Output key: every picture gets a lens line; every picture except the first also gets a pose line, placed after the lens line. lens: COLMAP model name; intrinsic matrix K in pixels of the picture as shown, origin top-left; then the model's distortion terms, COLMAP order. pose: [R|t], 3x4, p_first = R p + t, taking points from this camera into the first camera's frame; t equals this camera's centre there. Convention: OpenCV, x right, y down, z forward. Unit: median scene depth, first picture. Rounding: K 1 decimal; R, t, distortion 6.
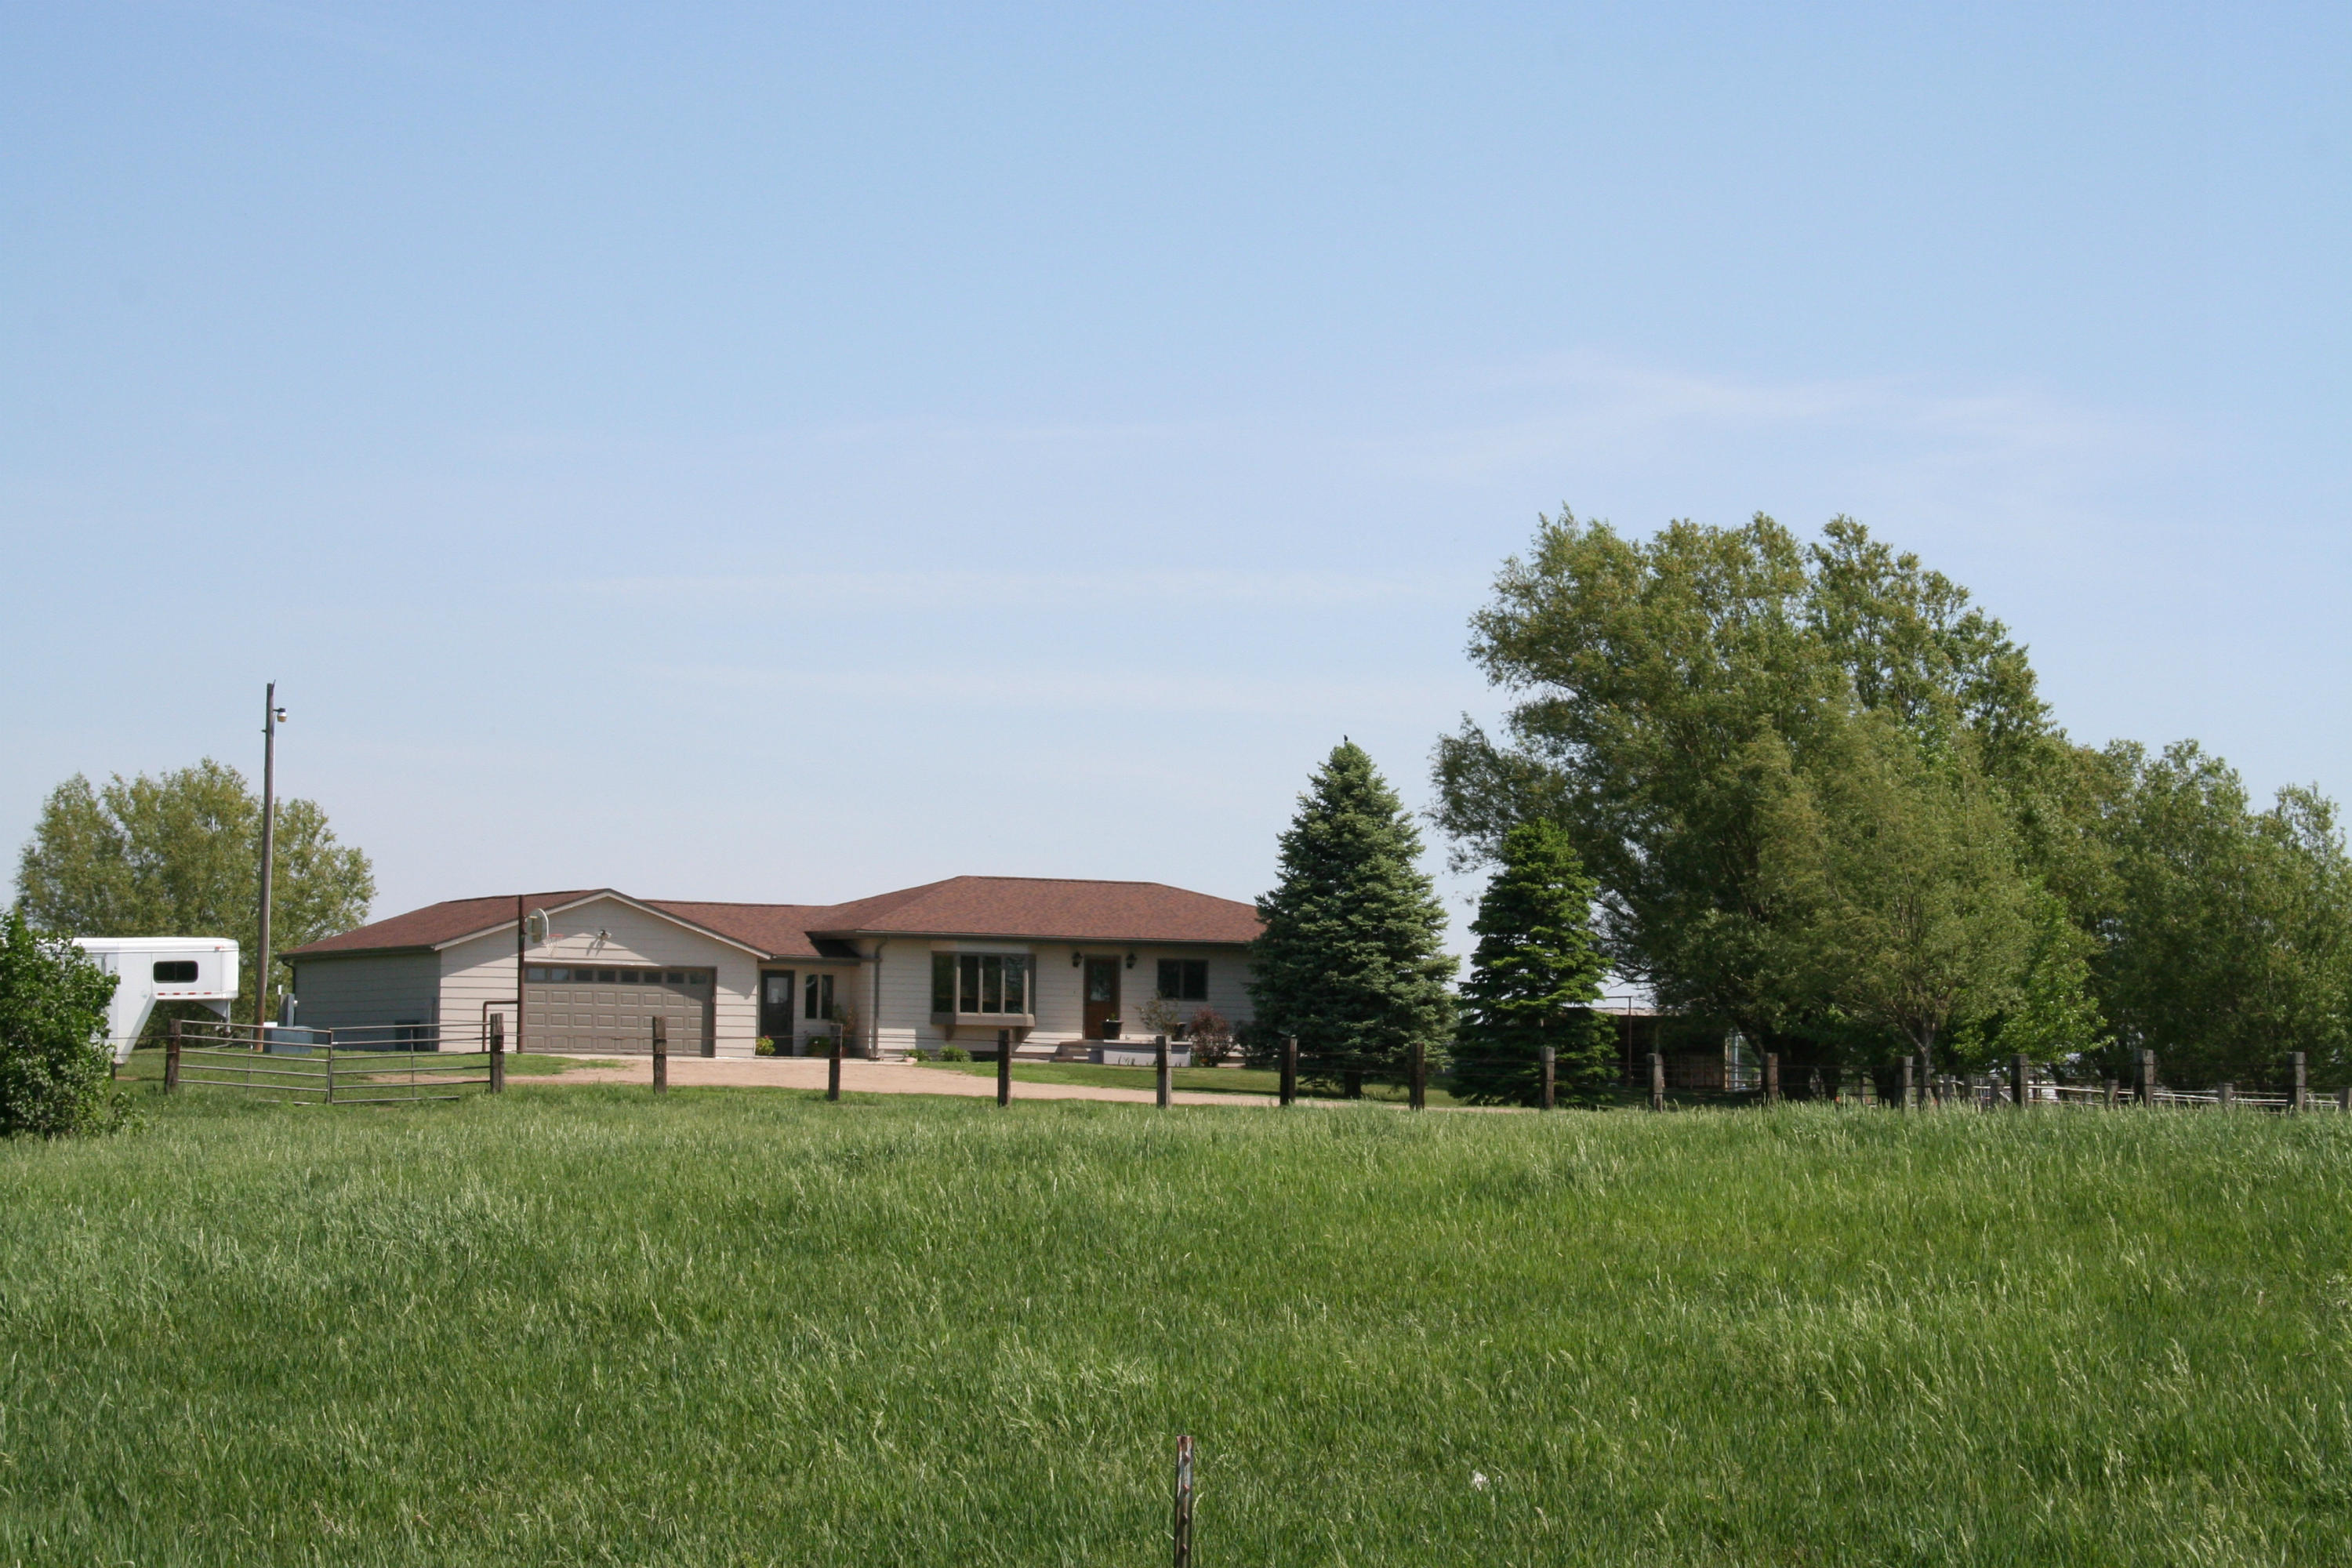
lens RADIAL K [[5527.0, 0, 1176.0], [0, 5527.0, 784.0], [0, 0, 1]] dist [0.580227, -0.061321]
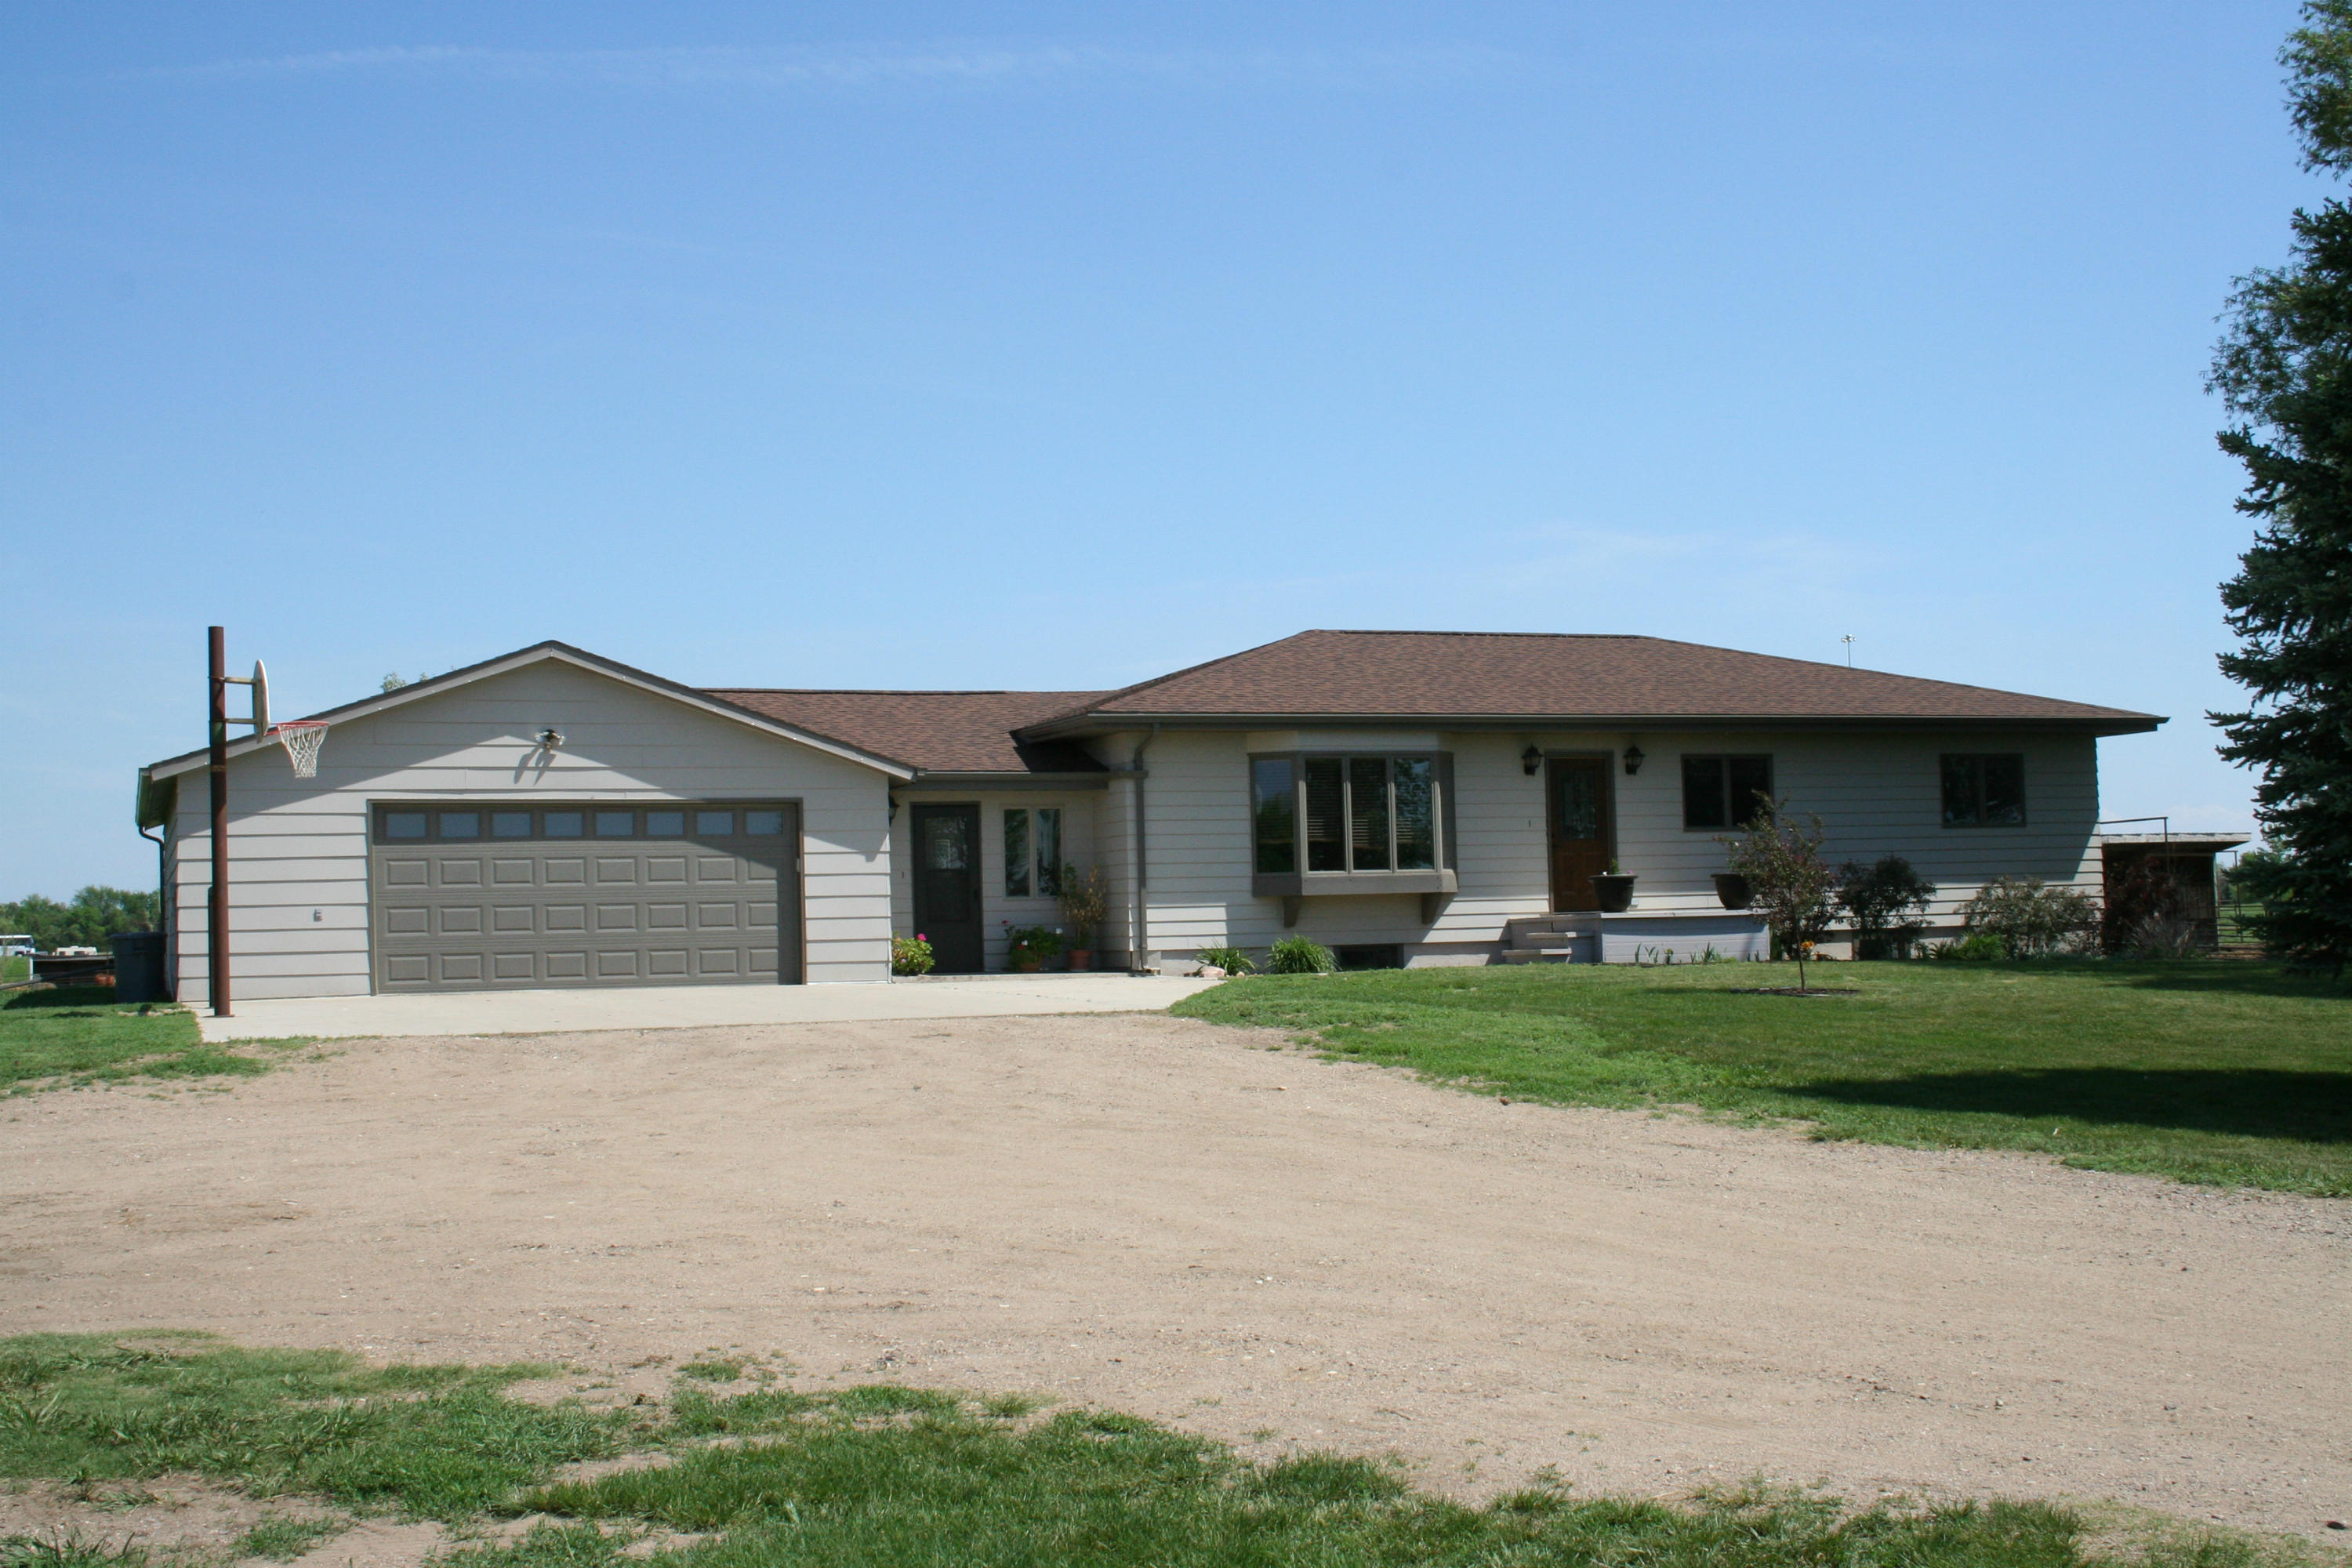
lens RADIAL K [[2923.5, 0, 1176.0], [0, 2923.5, 784.0], [0, 0, 1]] dist [-0.226658, 0.001013]
pose [[0.992841, -0.048116, -0.109326, -0.021563], [0.049067, 0.998777, 0.006028, 0.031163], [0.108902, -0.011349, 0.993988, 0.734642]]
